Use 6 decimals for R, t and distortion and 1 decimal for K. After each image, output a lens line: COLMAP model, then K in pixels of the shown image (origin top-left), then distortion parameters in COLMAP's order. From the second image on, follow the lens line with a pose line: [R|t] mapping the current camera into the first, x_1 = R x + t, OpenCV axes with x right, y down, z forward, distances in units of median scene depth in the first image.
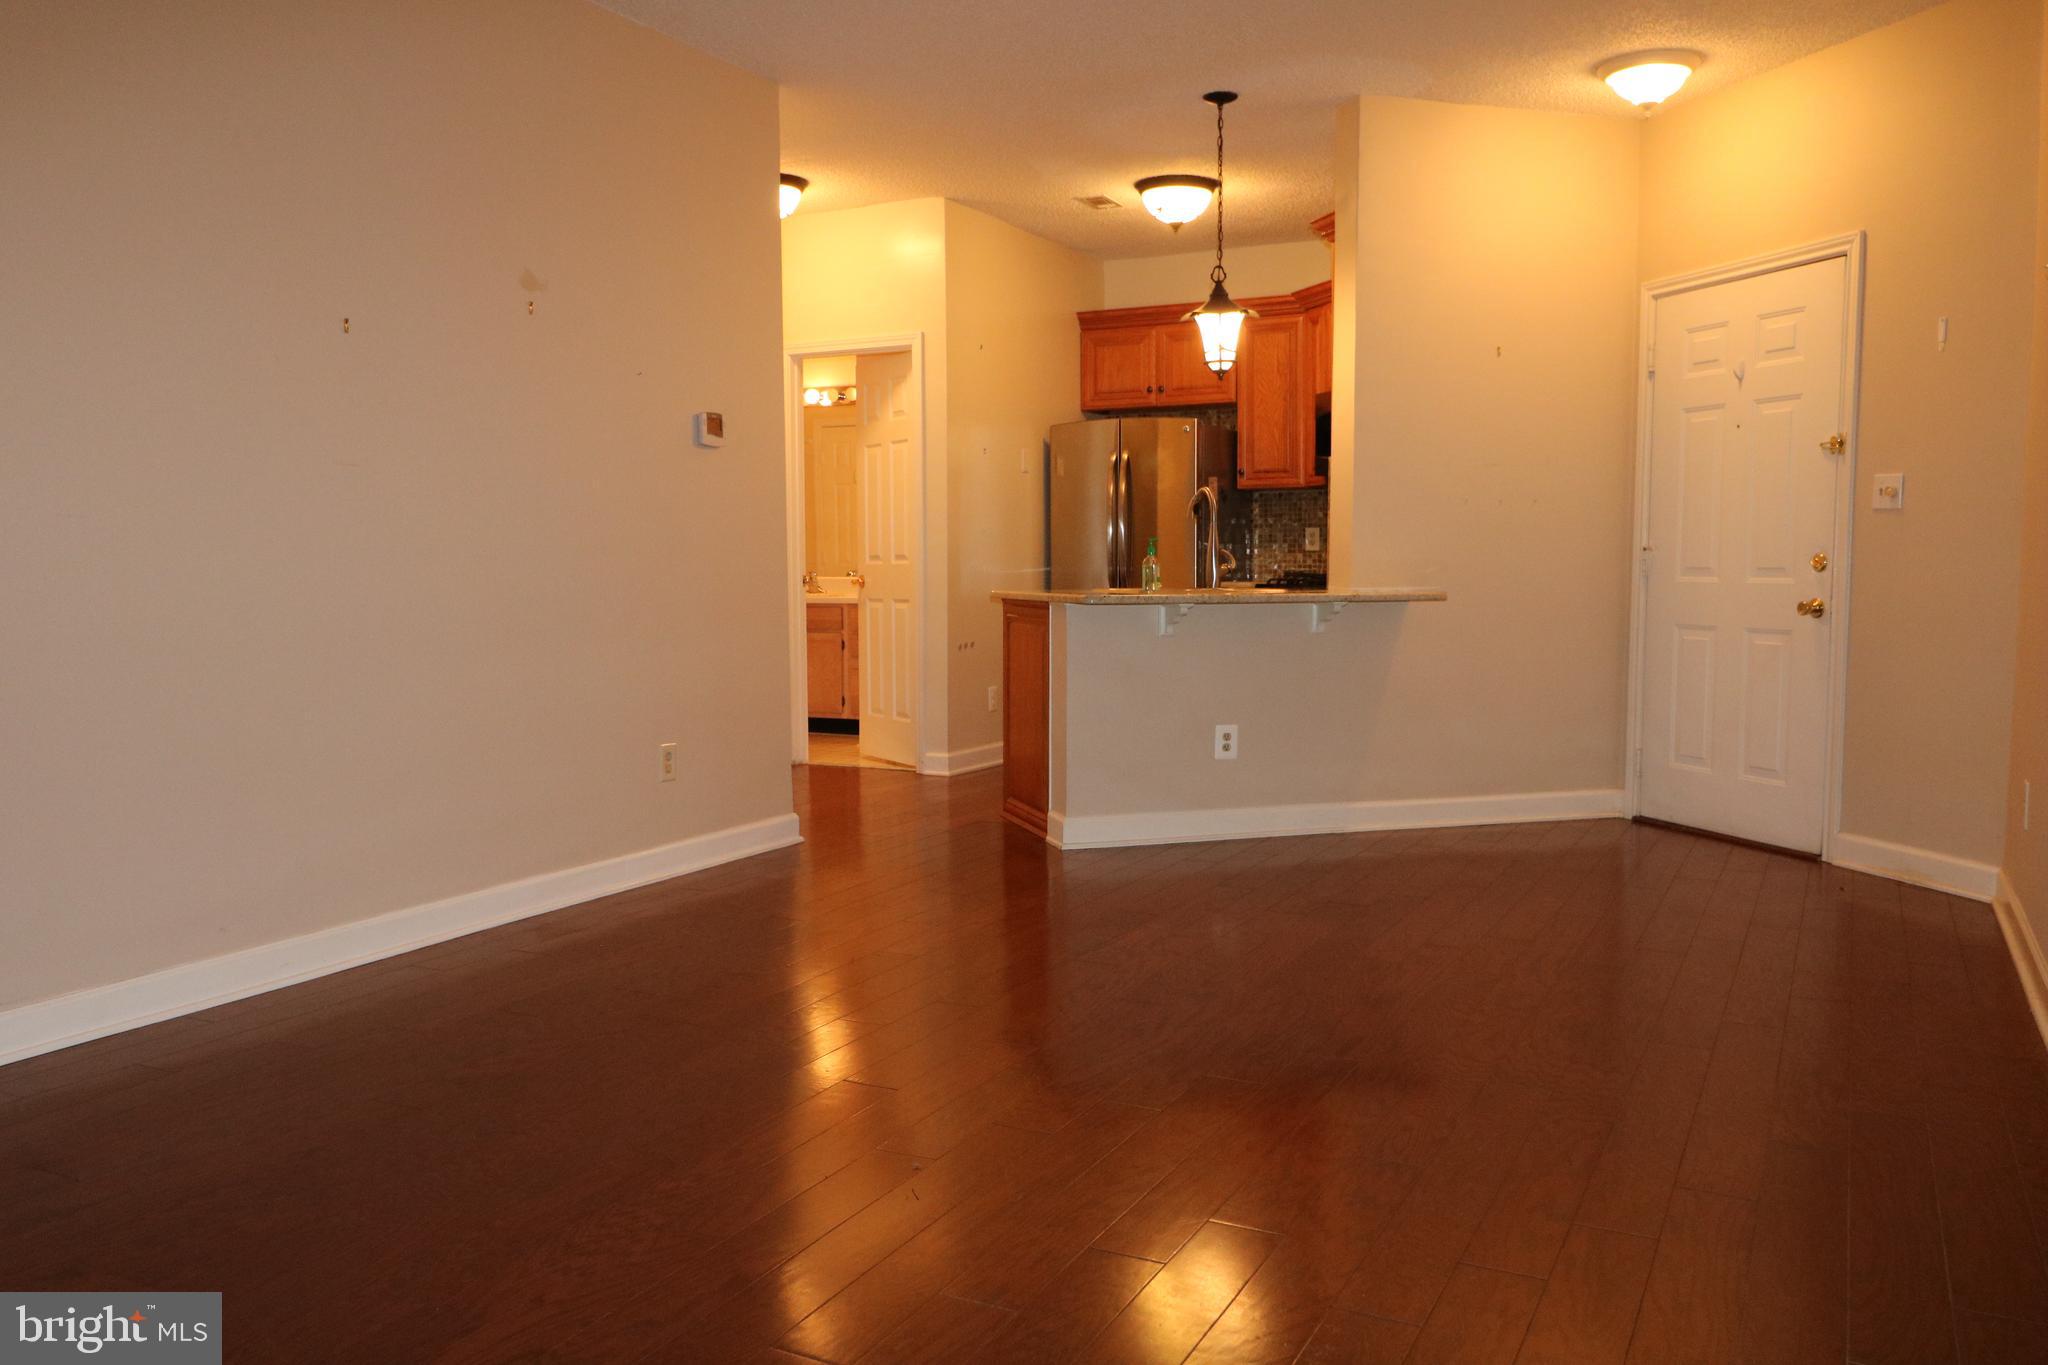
lens RADIAL K [[1607.8, 0, 1003.0], [0, 1607.8, 685.5], [0, 0, 1]] dist [0.013516, -0.014023]
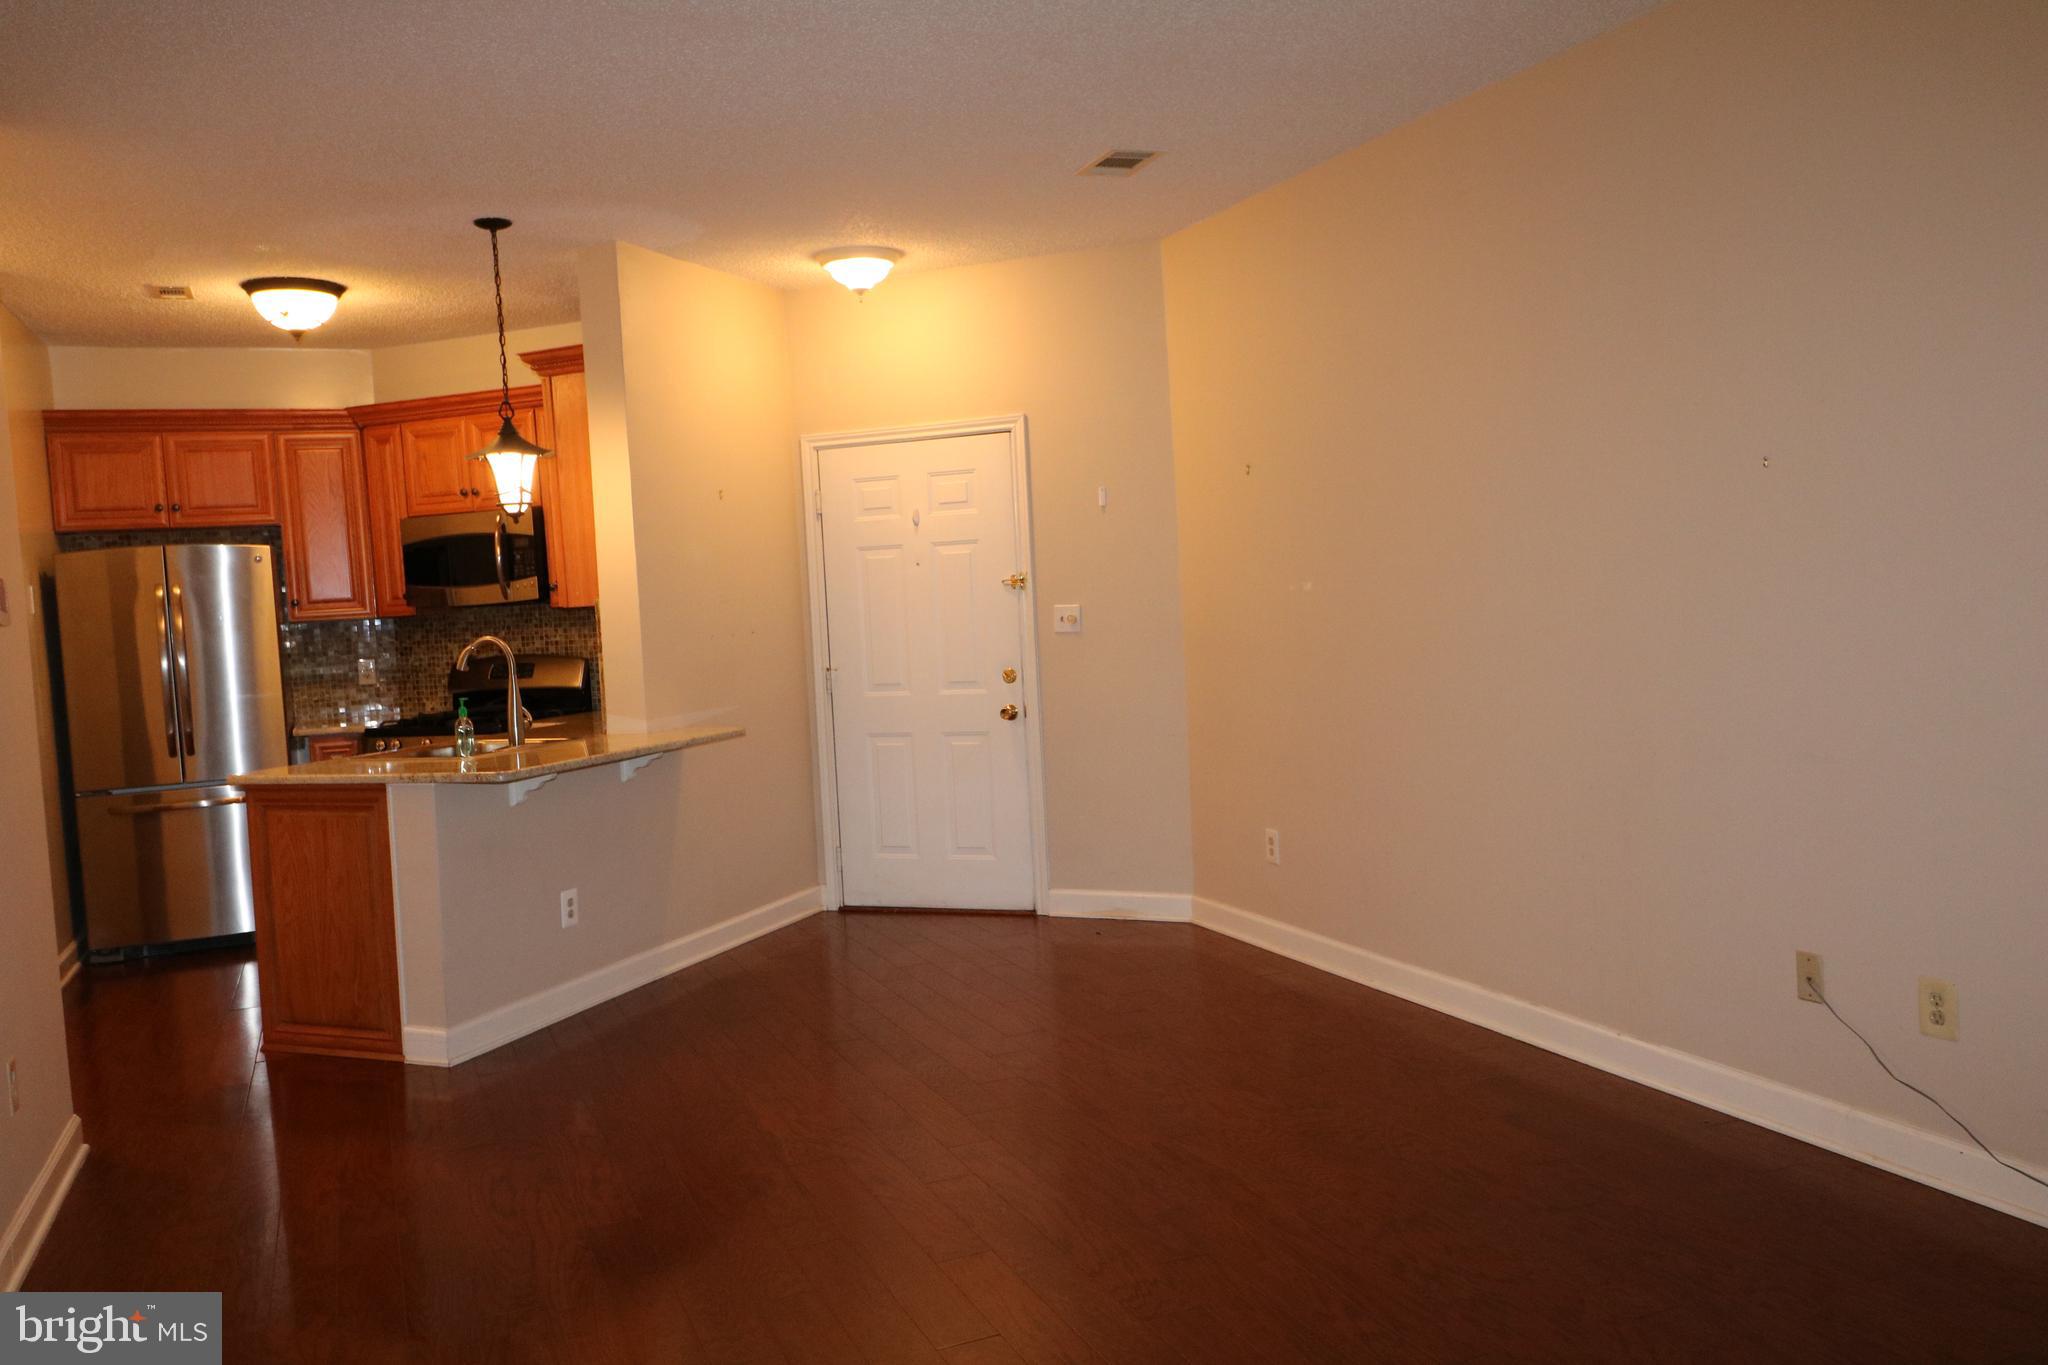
lens RADIAL K [[1607.8, 0, 1013.2], [0, 1607.8, 680.0], [0, 0, 1]] dist [0.013516, -0.014023]
pose [[0.632814, -0.074478, 0.770714, -0.409870], [0.111582, 0.993745, 0.004413, -0.072007], [-0.766222, 0.083205, 0.637166, 0.194807]]
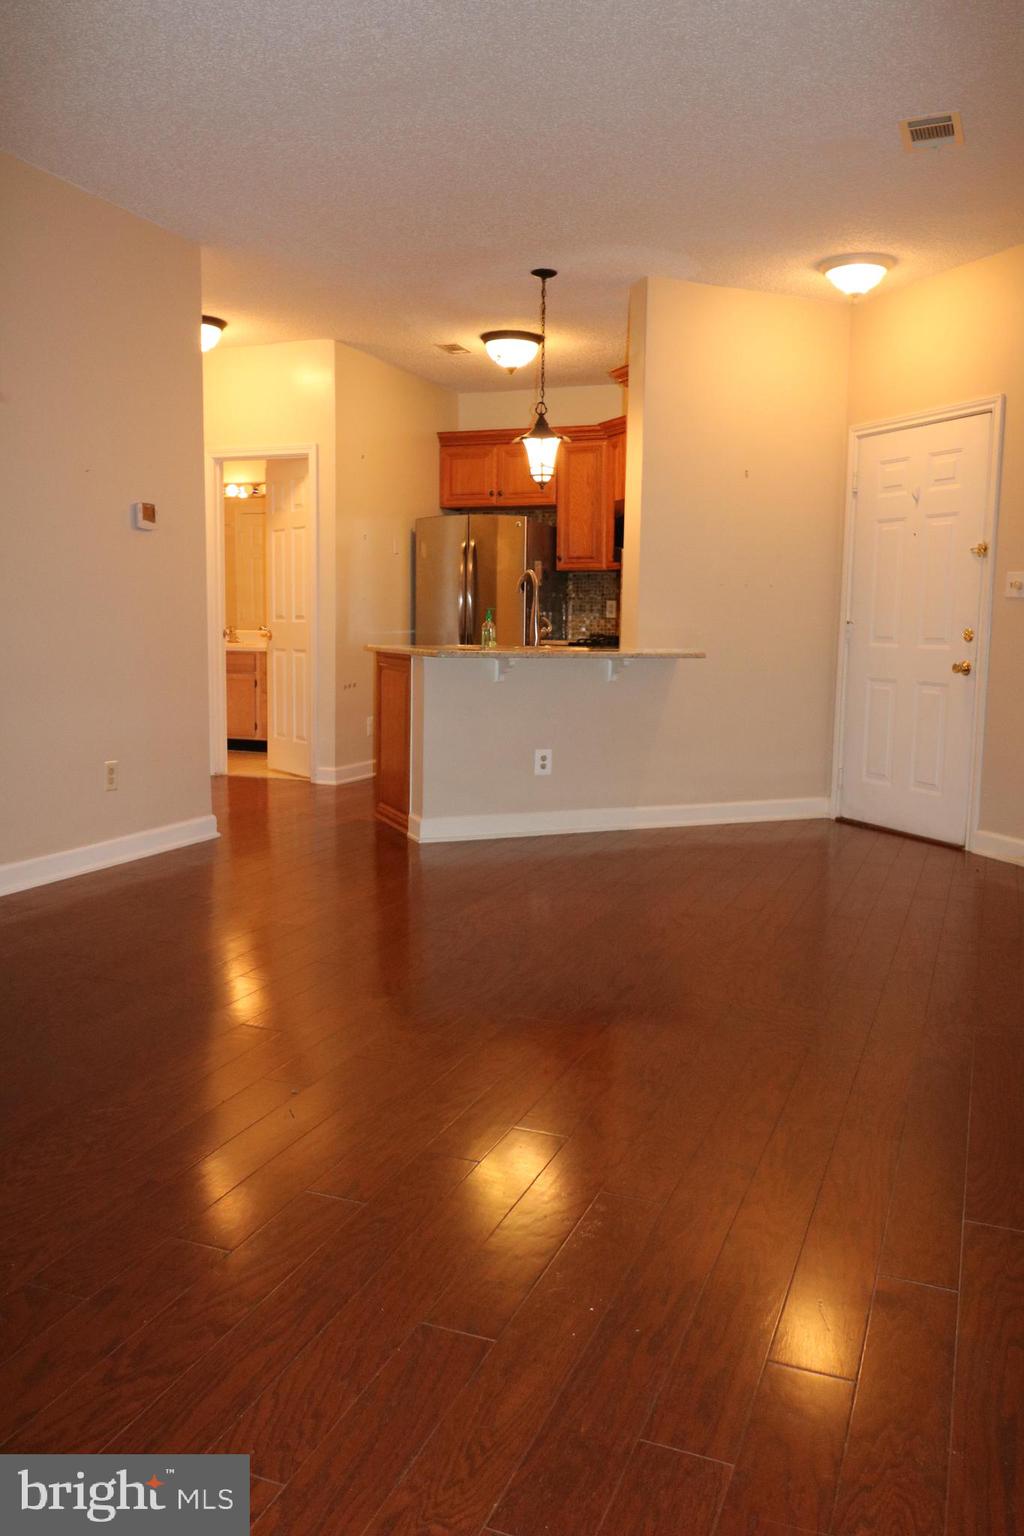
lens RADIAL K [[1205.8, 0, 516.6], [0, 1205.8, 754.9], [0, 0, 1]] dist [0.013516, -0.014023]
pose [[0.994157, 0.006074, 0.107770, 0.008693], [-0.009840, 0.999358, 0.034445, -0.004982], [-0.107491, -0.035305, 0.993579, 0.006551]]
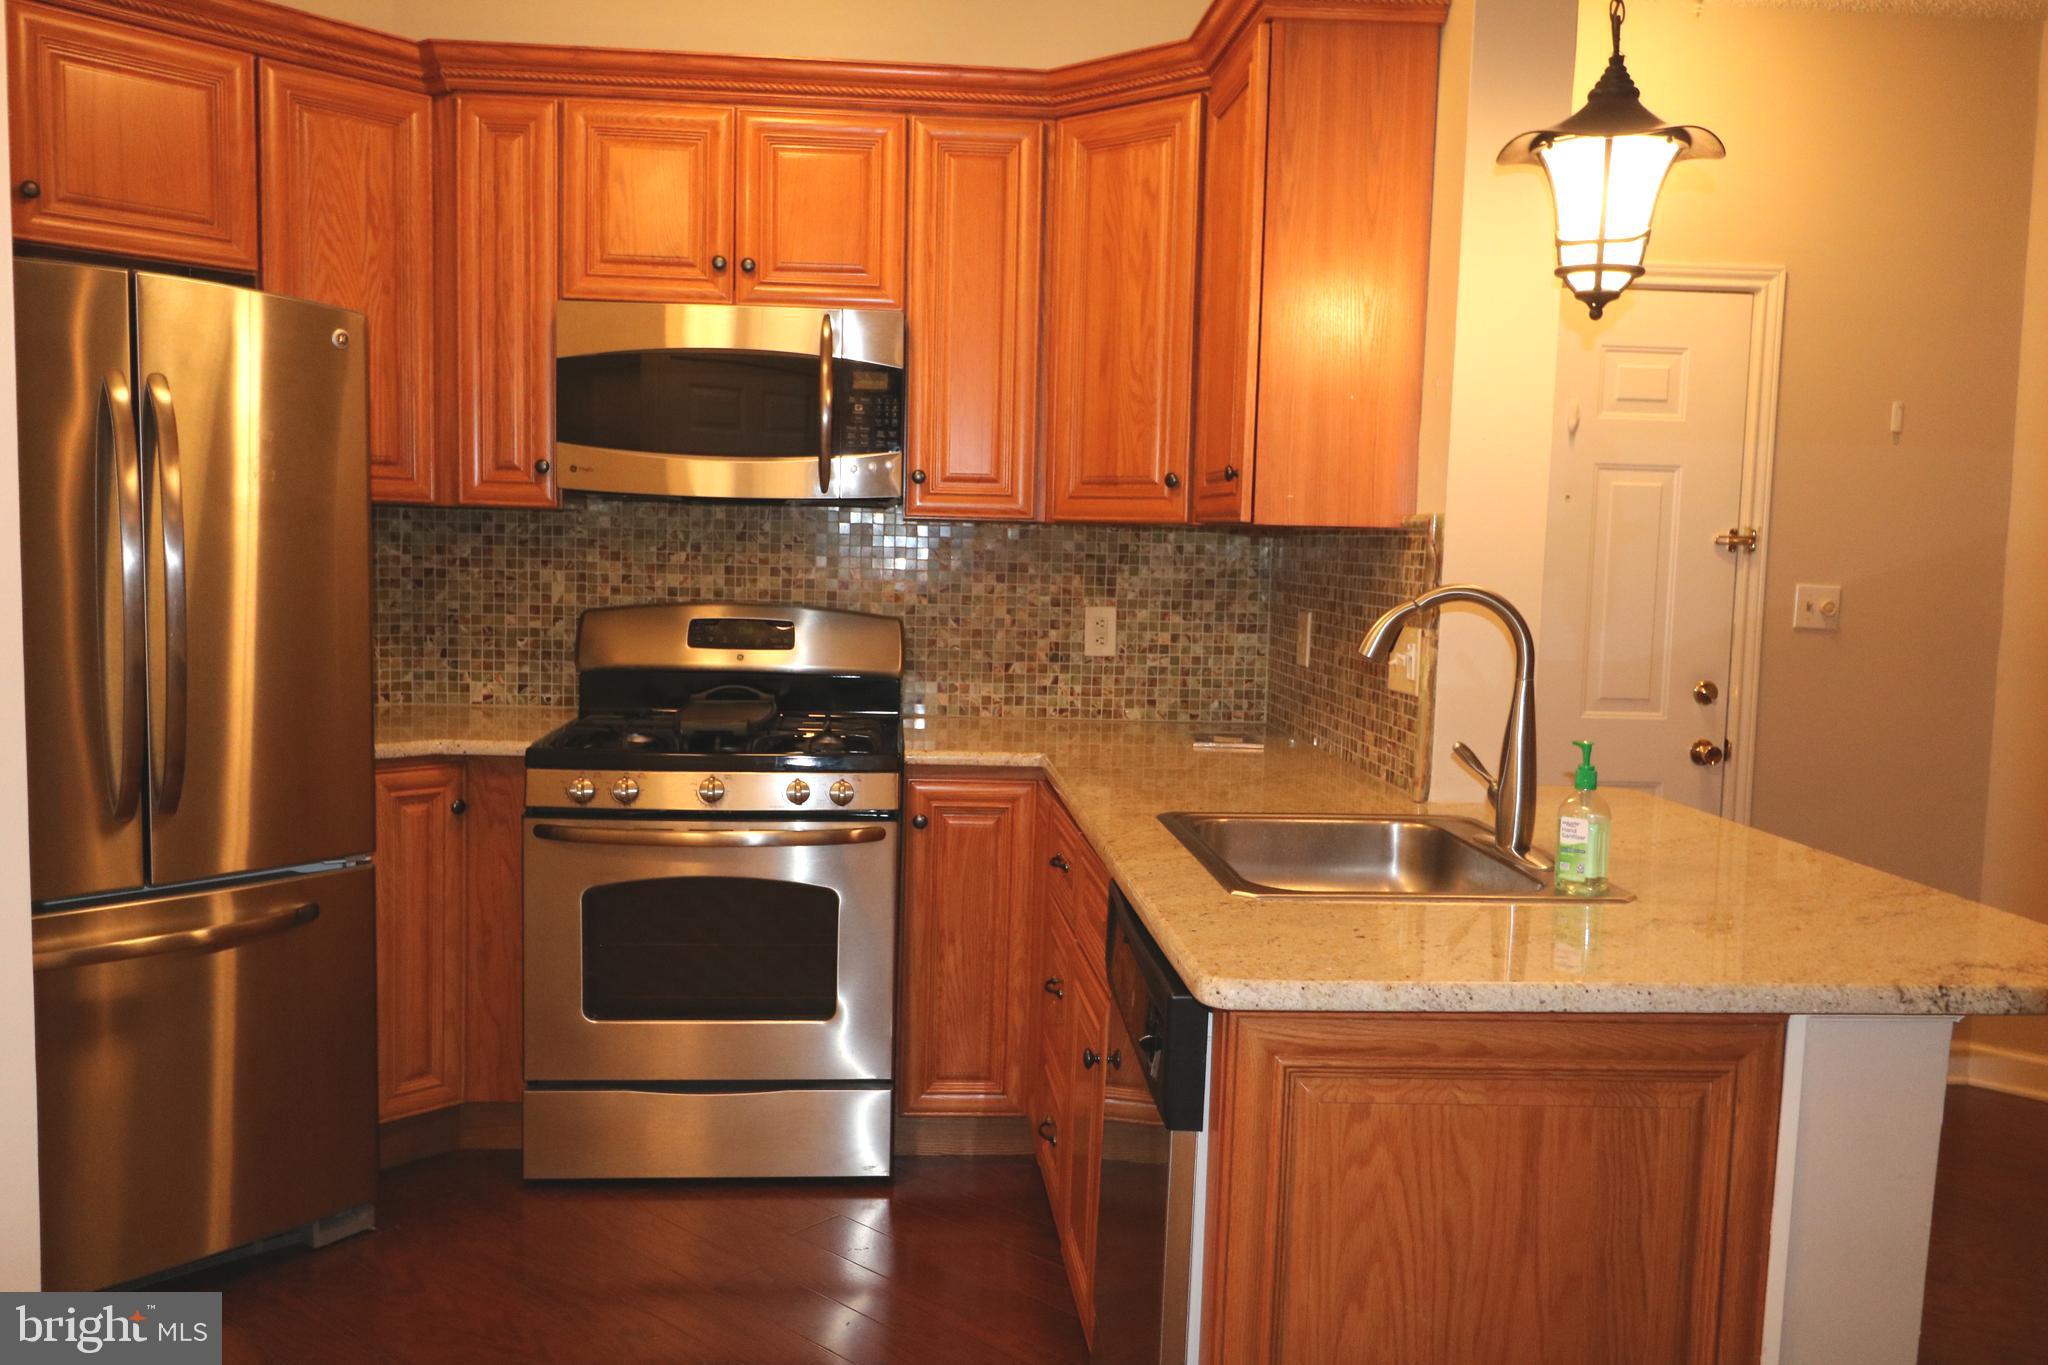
lens RADIAL K [[1607.8, 0, 1018.6], [0, 1607.8, 673.3], [0, 0, 1]] dist [0.013516, -0.014023]
pose [[0.223930, -0.068351, 0.972205, -0.279783], [0.048677, 0.997077, 0.058887, -0.134683], [-0.973389, 0.034138, 0.226603, 1.056039]]
